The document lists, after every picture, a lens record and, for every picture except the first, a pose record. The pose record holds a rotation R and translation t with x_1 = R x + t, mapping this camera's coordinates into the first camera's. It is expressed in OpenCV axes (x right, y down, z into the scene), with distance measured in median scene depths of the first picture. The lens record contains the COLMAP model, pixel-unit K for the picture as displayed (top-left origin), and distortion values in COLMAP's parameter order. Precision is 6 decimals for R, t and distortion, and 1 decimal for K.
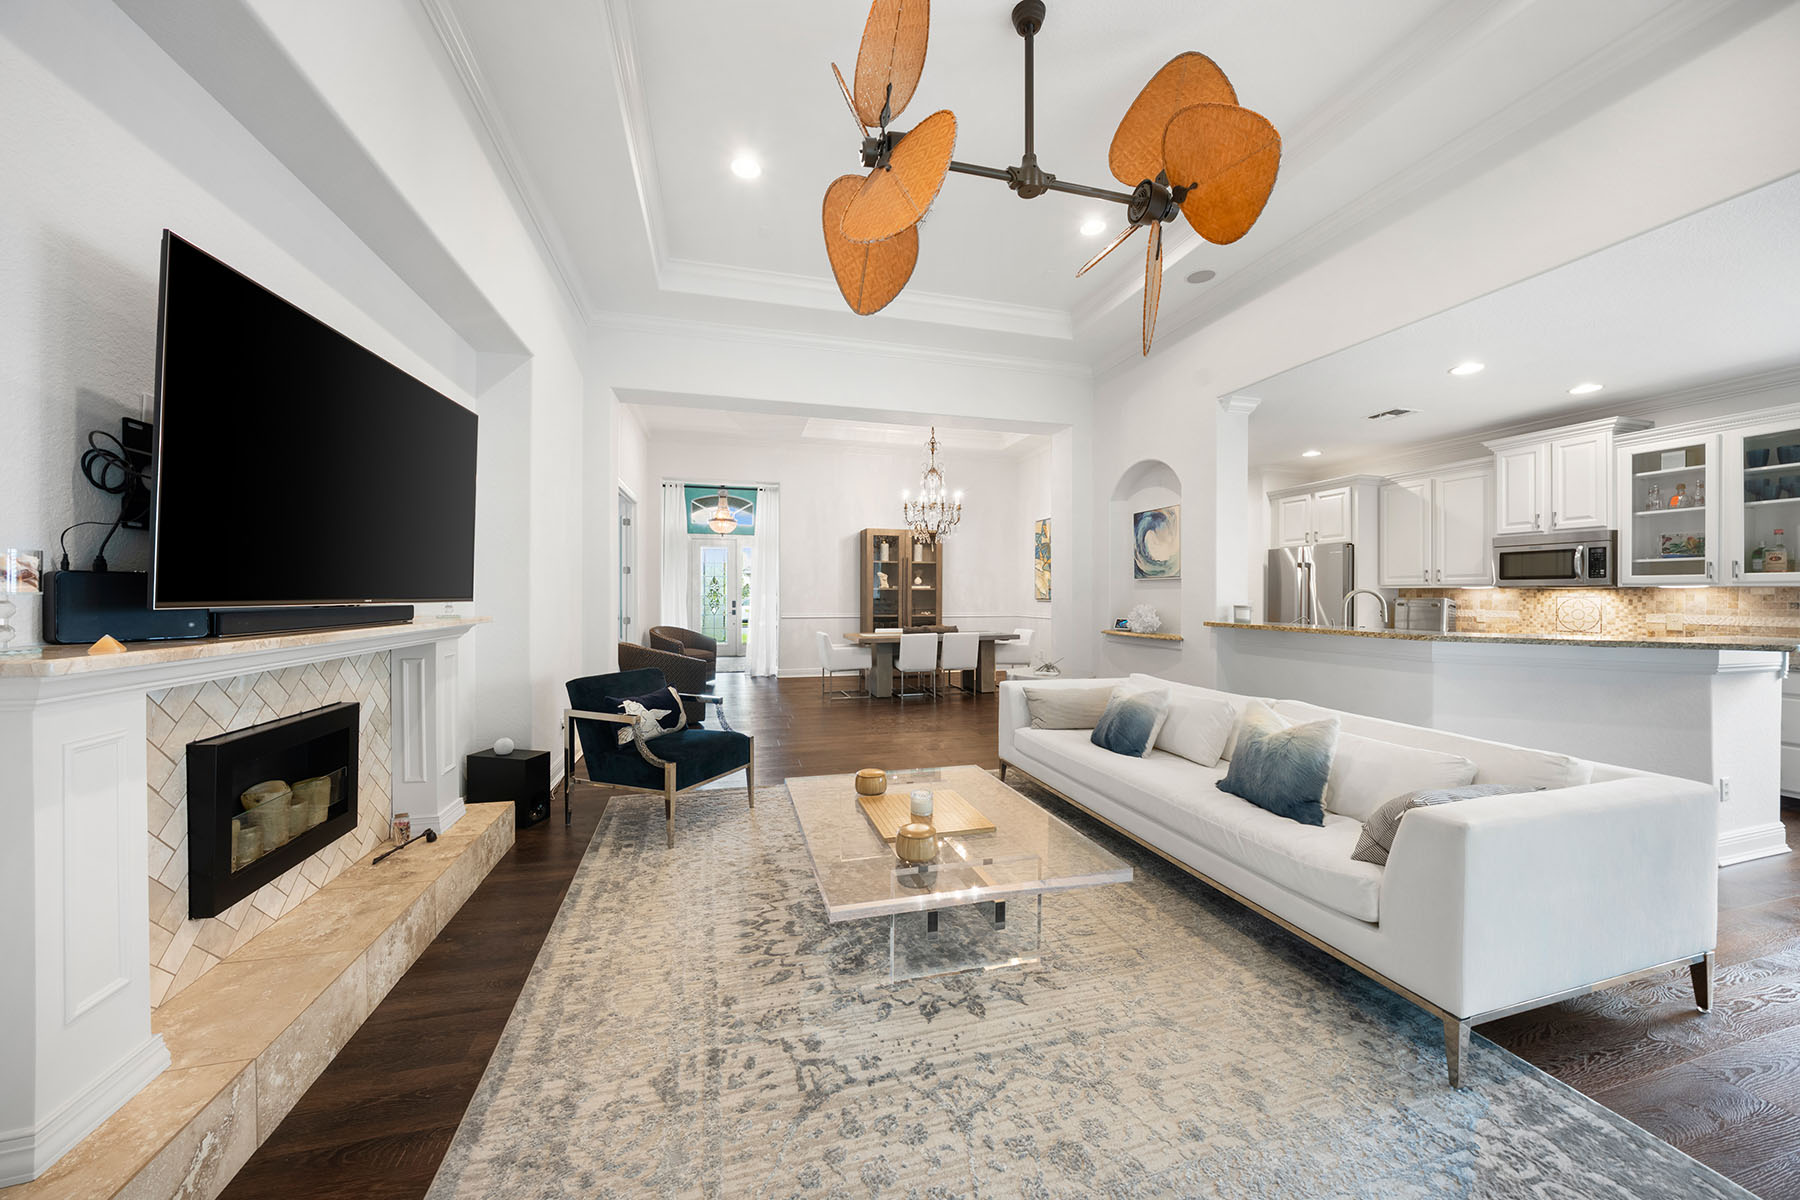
lens RADIAL K [[621.0, 0, 890.0], [0, 621.0, 593.9], [0, 0, 1]] dist [-0.028841, 0.004247]
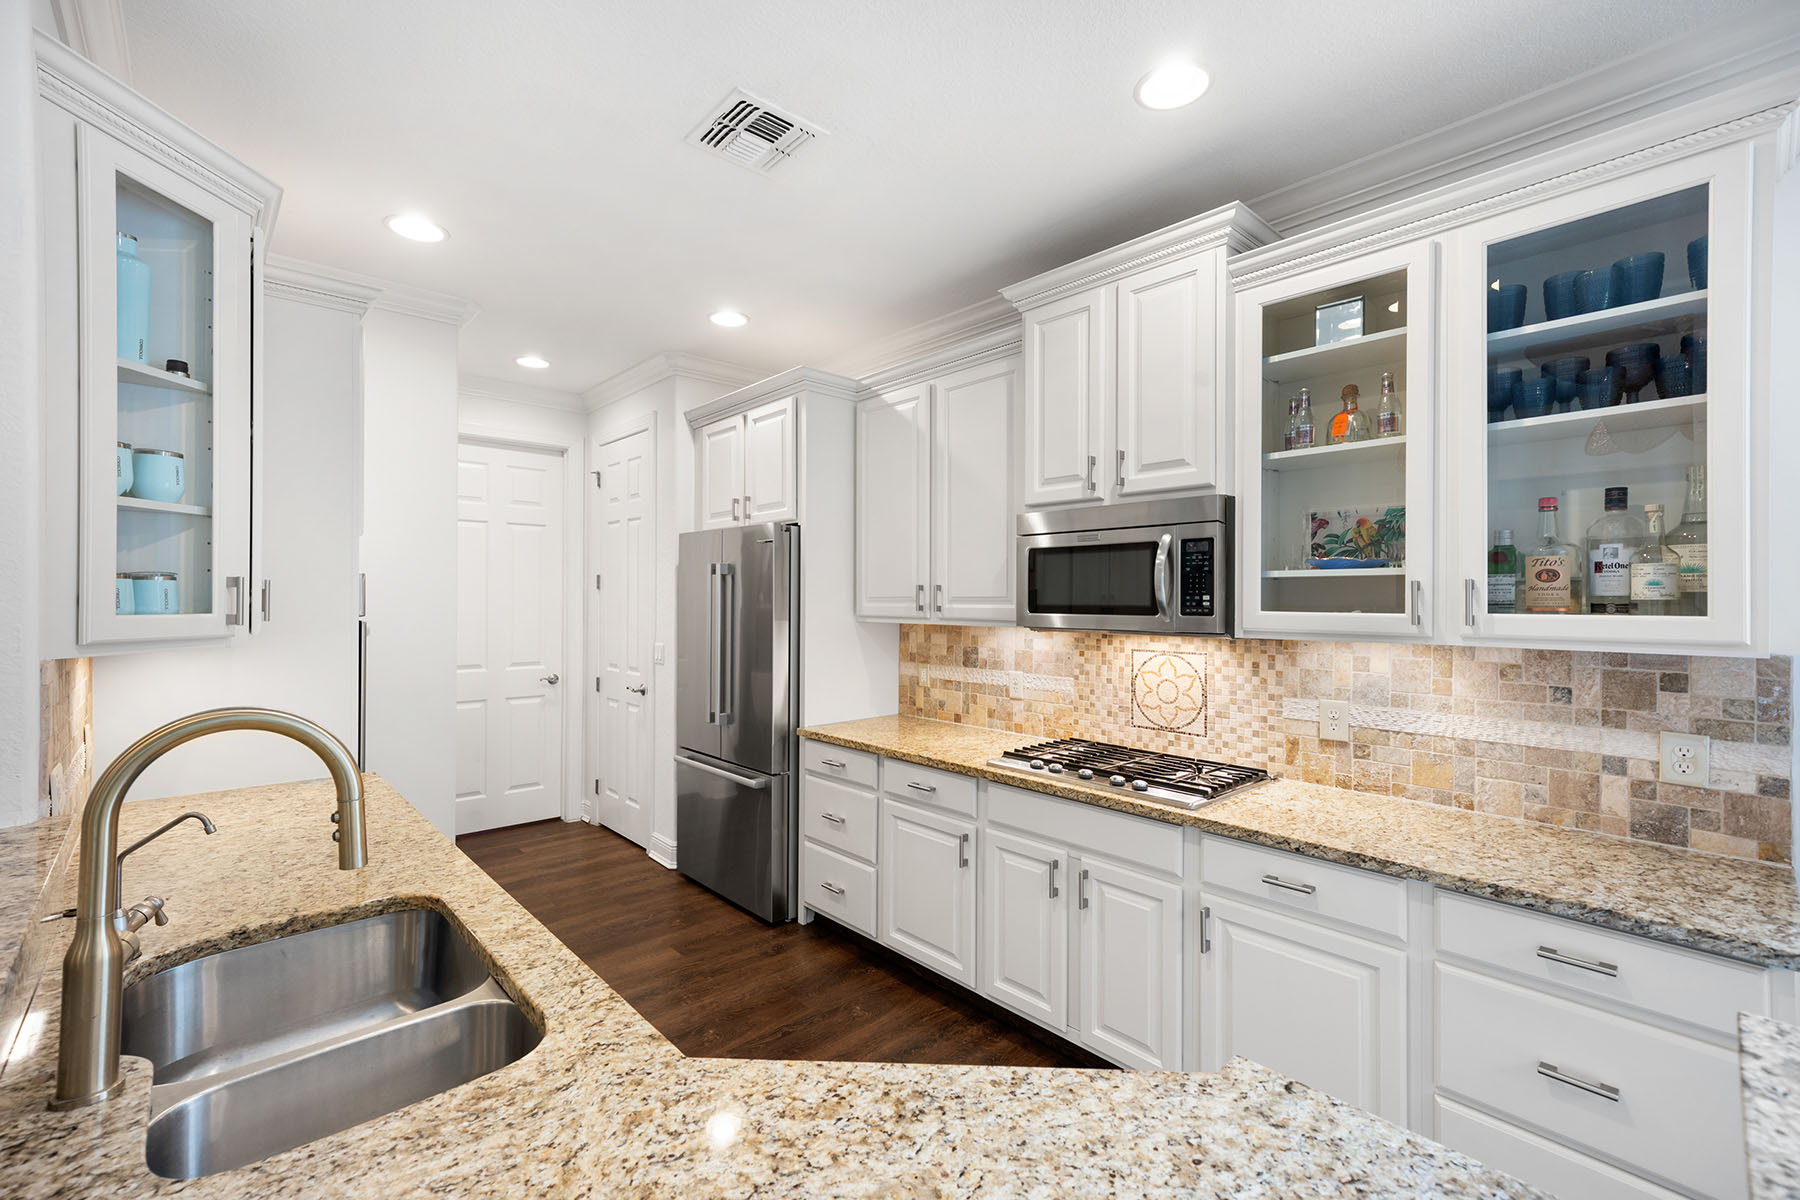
lens RADIAL K [[770.0, 0, 891.3], [0, 770.0, 595.4], [0, 0, 1]] dist [0.006099, -0.000065]
pose [[0.889817, -0.000456, 0.456317, 0.783275], [0.000938, 0.999999, -0.000832, -0.040513], [-0.456317, 0.001168, 0.889817, 0.655185]]
